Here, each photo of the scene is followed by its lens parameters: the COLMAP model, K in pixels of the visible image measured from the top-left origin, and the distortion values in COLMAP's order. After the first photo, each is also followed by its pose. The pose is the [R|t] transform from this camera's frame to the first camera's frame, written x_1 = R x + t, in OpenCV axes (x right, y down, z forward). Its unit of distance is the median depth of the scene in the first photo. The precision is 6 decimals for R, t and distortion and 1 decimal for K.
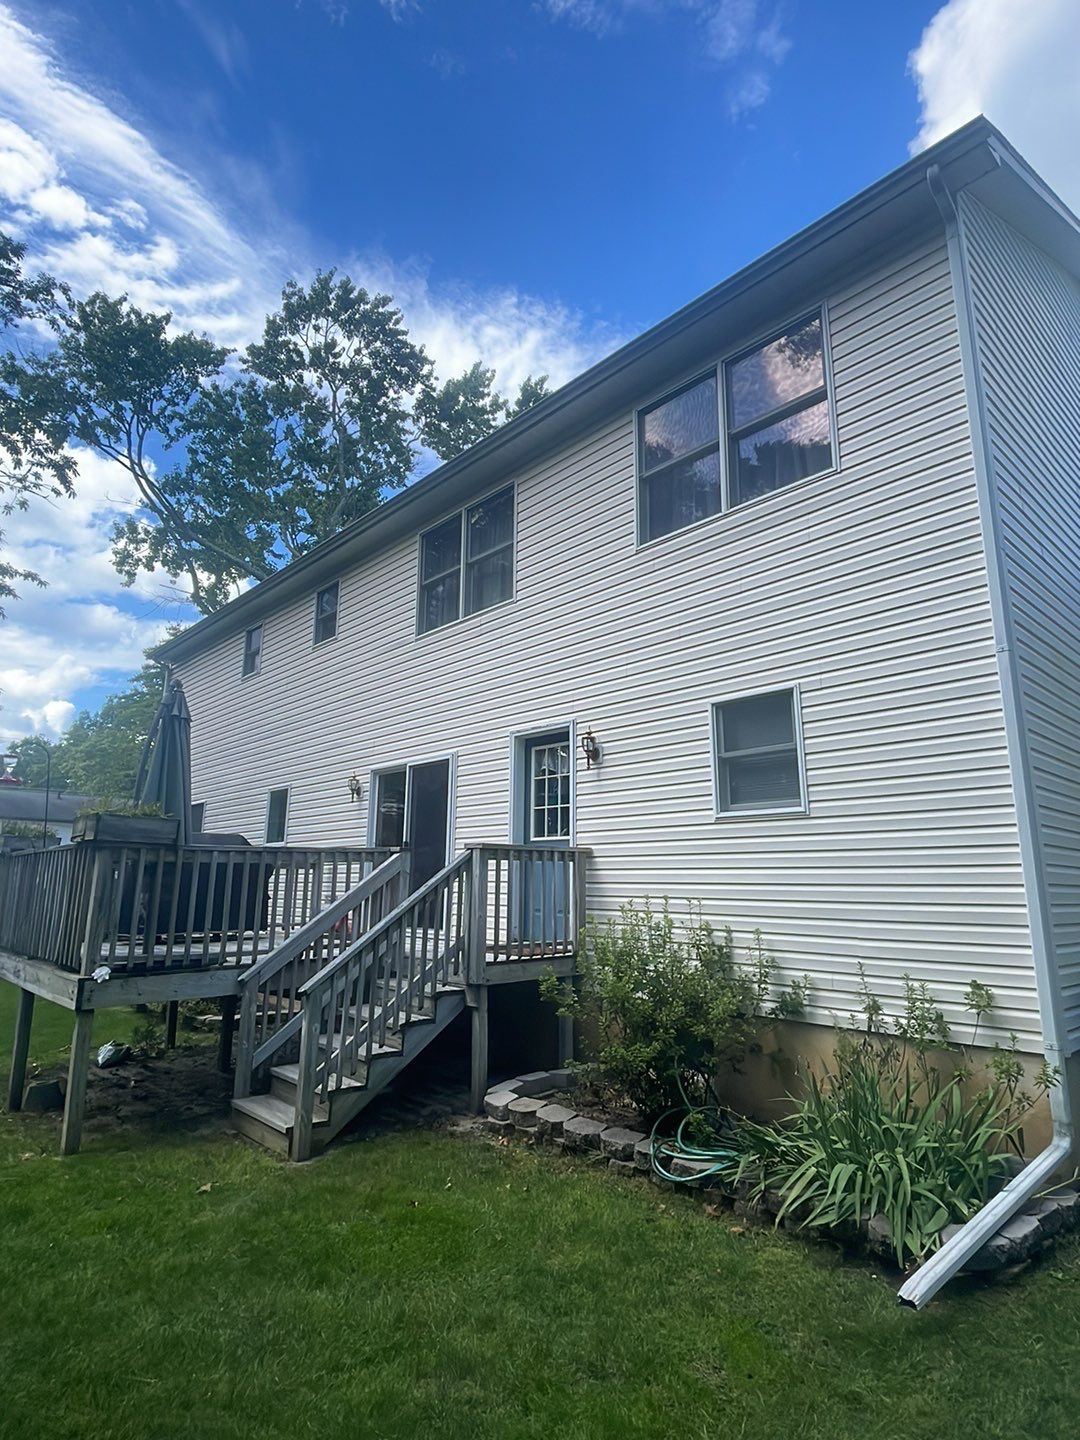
lens RADIAL K [[796.4, 0, 540.0], [0, 796.4, 720.0], [0, 0, 1]] dist [0.082030, -0.079877]
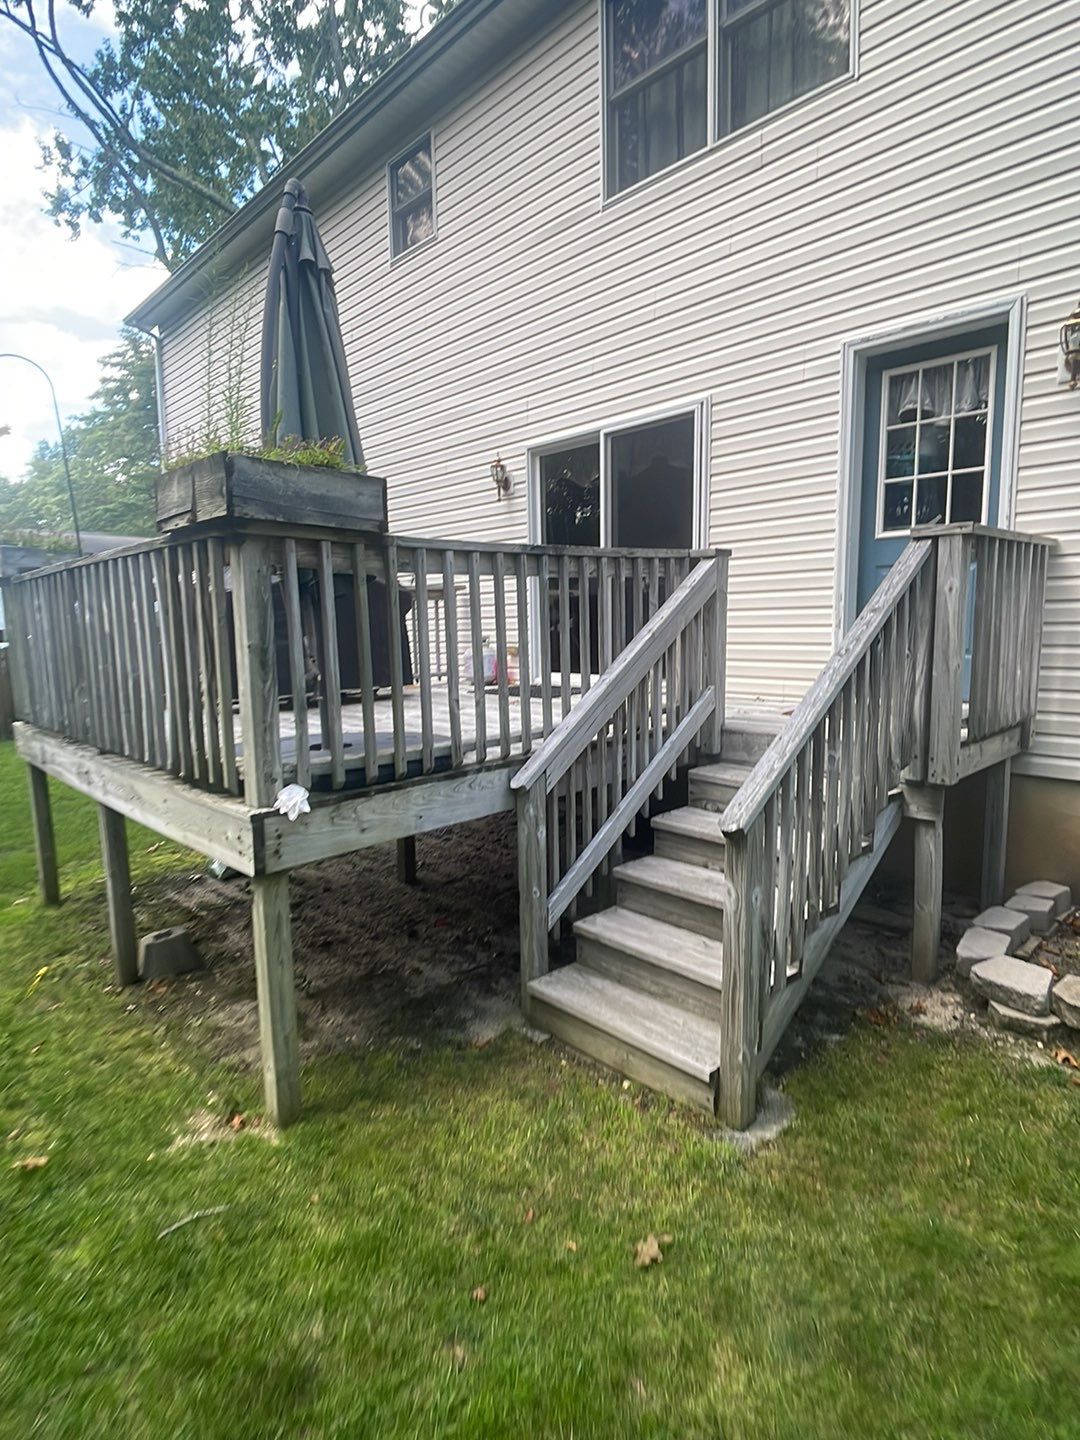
lens RADIAL K [[768.3, 0, 540.0], [0, 768.3, 720.0], [0, 0, 1]] dist [0.066255, -0.070673]
pose [[0.999100, -0.032266, 0.027542, -0.284020], [0.021610, 0.945778, 0.324094, 0.085154], [-0.036505, -0.323207, 0.945624, 0.404969]]
